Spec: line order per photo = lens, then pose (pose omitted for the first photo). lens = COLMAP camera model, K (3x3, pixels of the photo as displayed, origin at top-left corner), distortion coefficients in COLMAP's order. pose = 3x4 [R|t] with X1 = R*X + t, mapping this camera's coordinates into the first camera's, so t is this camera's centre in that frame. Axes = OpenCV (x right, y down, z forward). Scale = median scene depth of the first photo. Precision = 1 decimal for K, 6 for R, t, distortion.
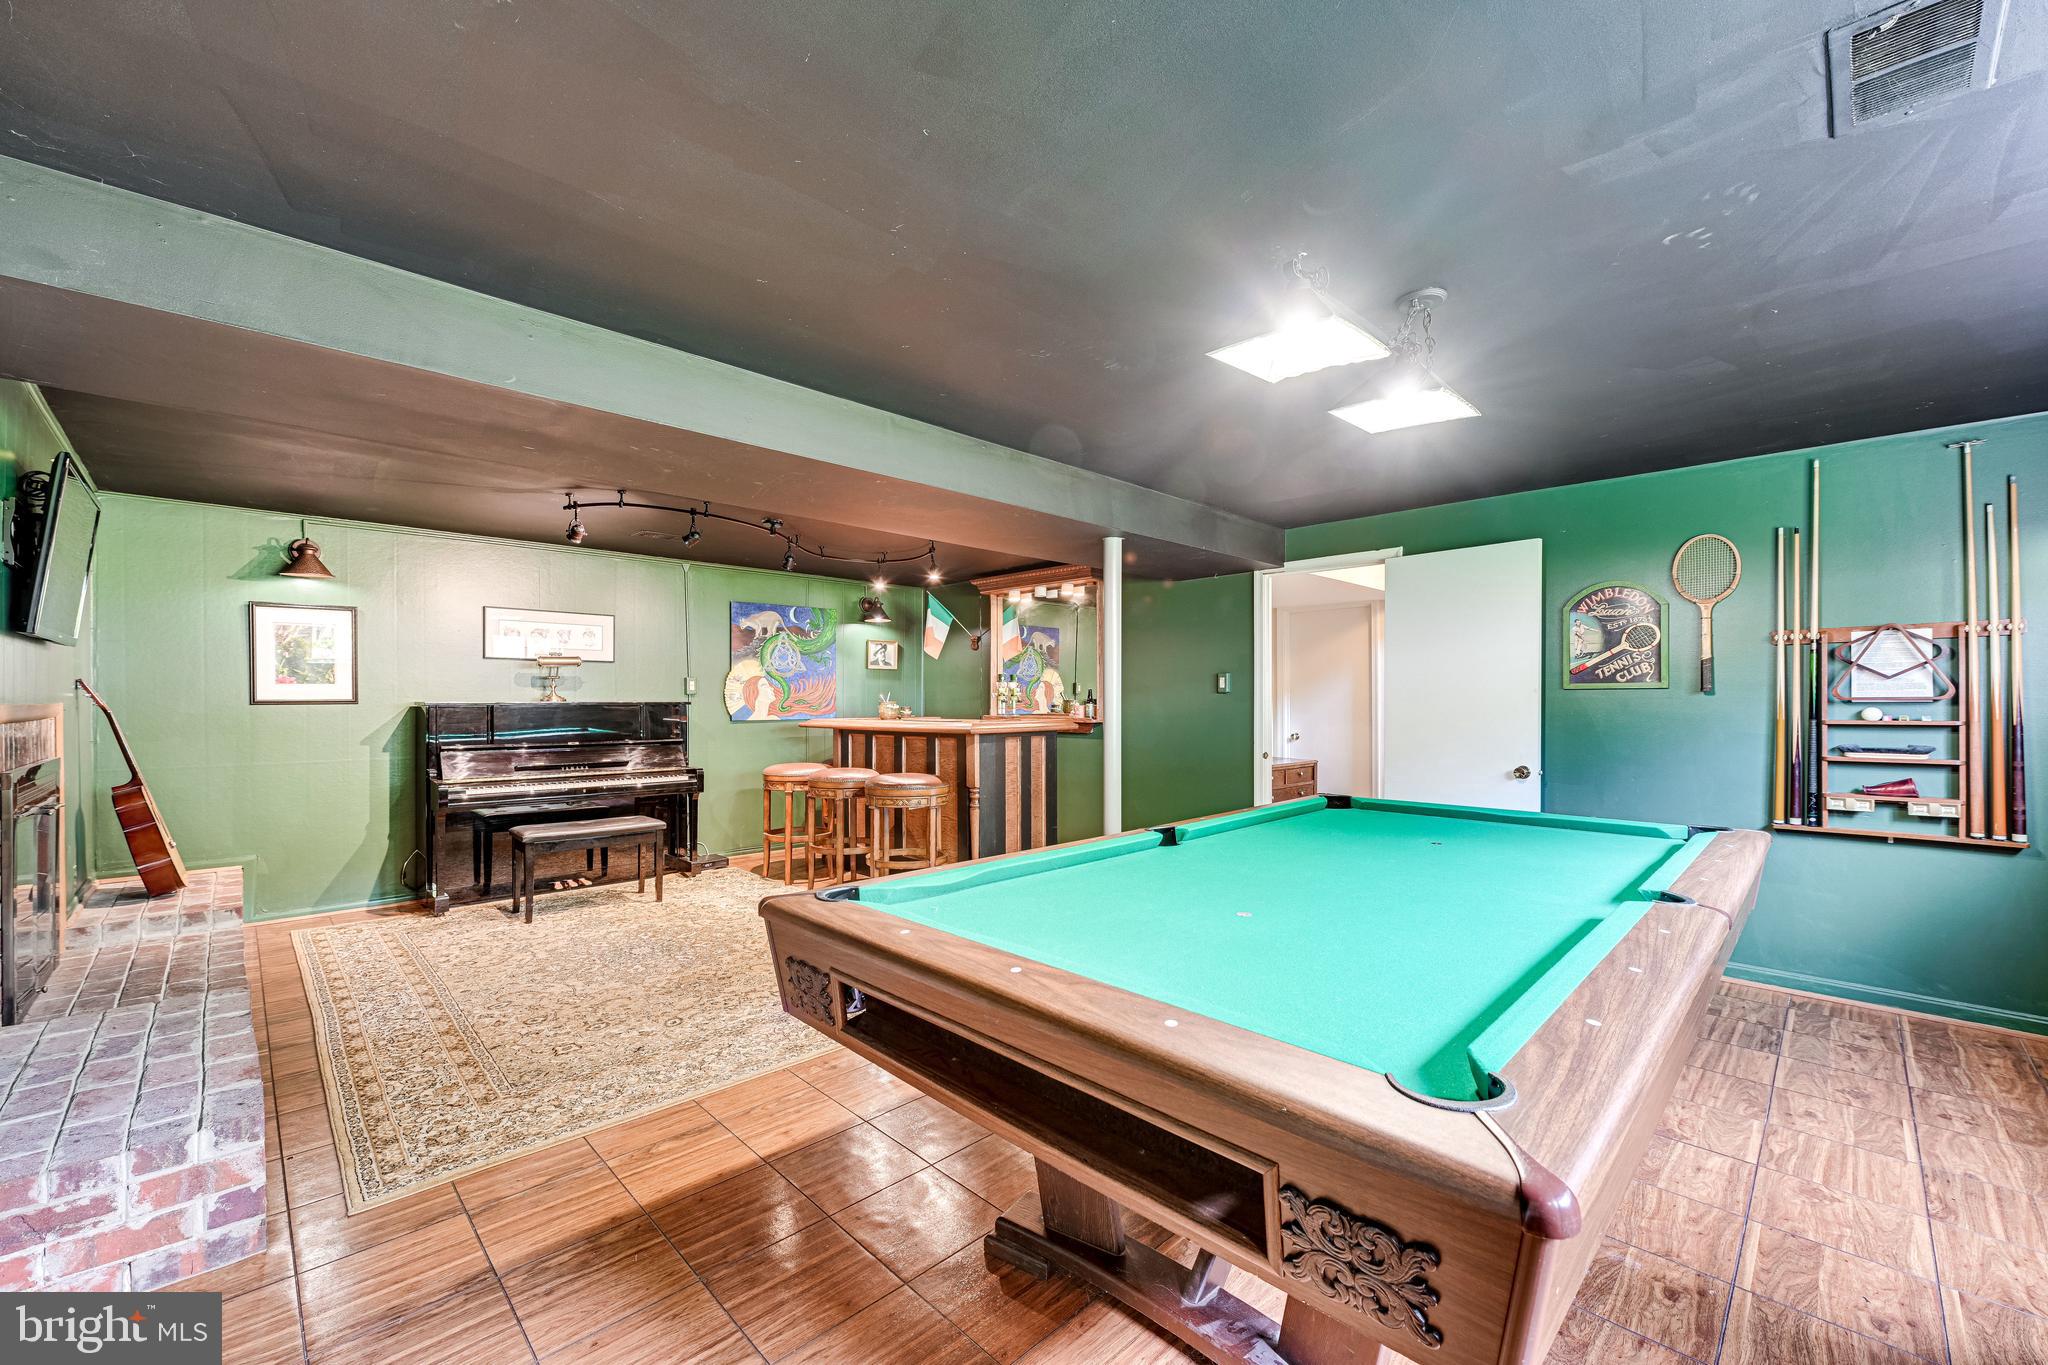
lens RADIAL K [[821.2, 0, 1025.2], [0, 821.2, 693.4], [0, 0, 1]] dist [-0.003478, -0.000405]
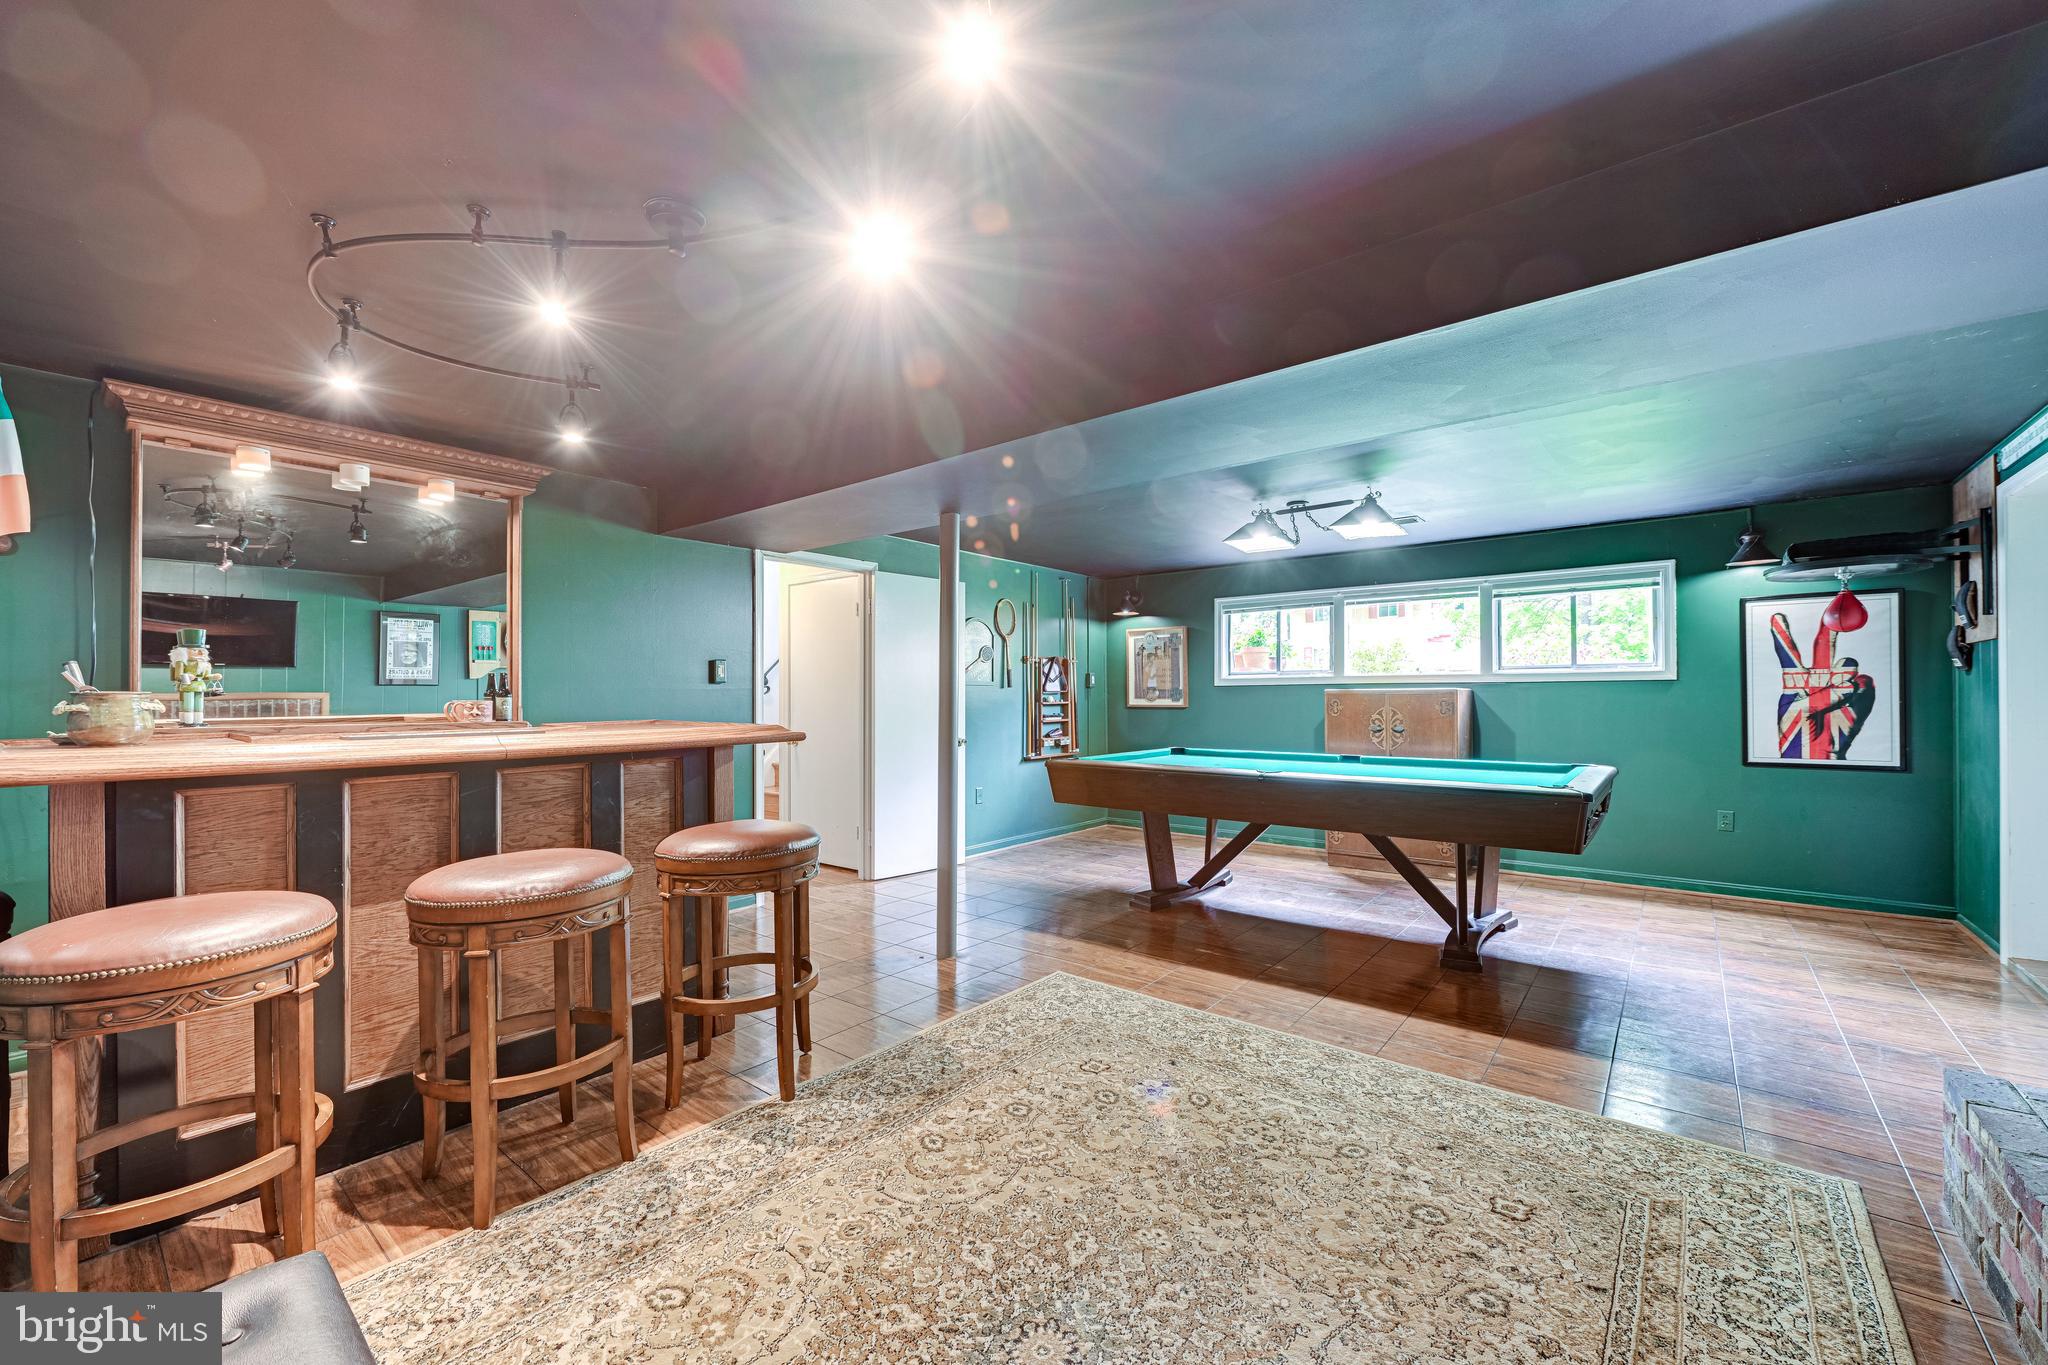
lens RADIAL K [[821.2, 0, 1025.2], [0, 821.2, 693.4], [0, 0, 1]] dist [-0.003478, -0.000405]
pose [[-0.123831, 0.005086, 0.992290, -0.912218], [-0.001953, 0.999984, -0.005369, 0.018516], [-0.992301, -0.002603, -0.123819, 1.149612]]
